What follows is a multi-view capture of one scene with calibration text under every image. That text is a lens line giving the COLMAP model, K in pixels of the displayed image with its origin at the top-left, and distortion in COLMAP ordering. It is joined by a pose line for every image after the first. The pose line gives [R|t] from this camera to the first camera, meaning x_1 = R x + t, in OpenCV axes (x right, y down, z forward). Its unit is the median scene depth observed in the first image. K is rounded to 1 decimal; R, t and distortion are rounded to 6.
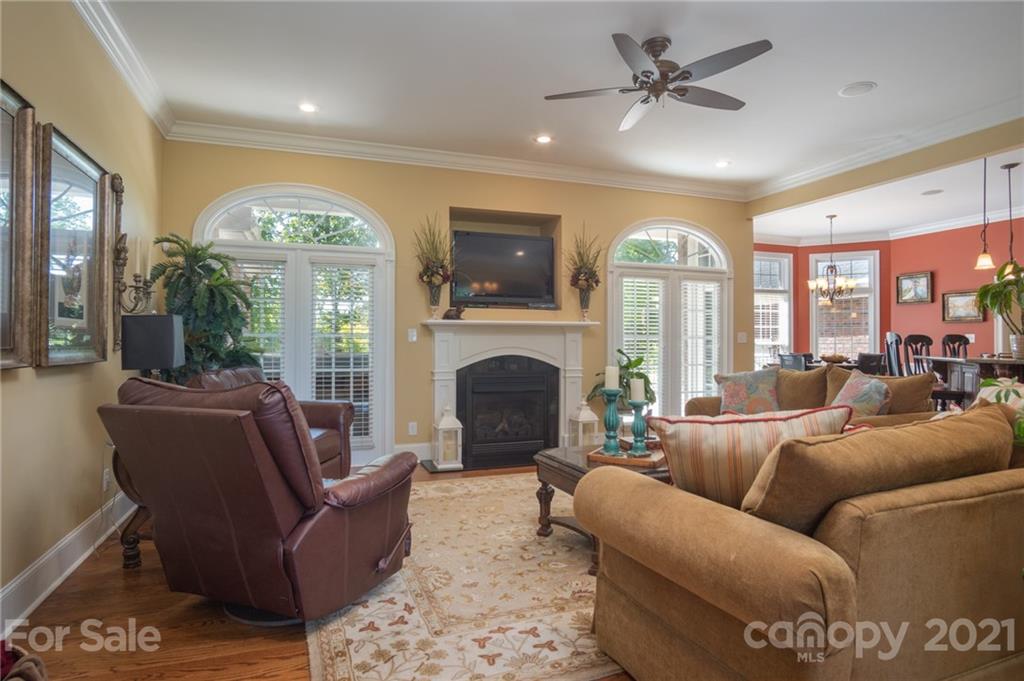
lens RADIAL K [[562.6, 0, 508.9], [0, 562.6, 337.1], [0, 0, 1]] dist [-0.019862, -0.000743]
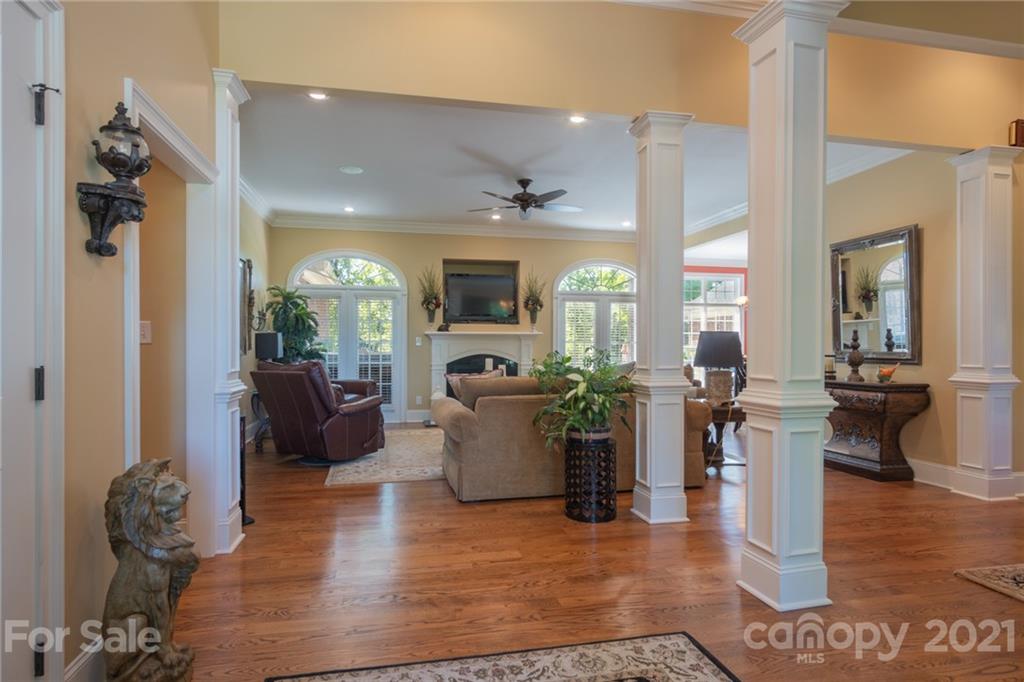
lens RADIAL K [[562.6, 0, 513.7], [0, 562.6, 345.1], [0, 0, 1]] dist [-0.019862, -0.000743]
pose [[0.990626, 0.000498, -0.136605, 0.320336], [0.000530, 0.999972, 0.007488, -0.004533], [0.136605, -0.007491, 0.990597, -0.547111]]
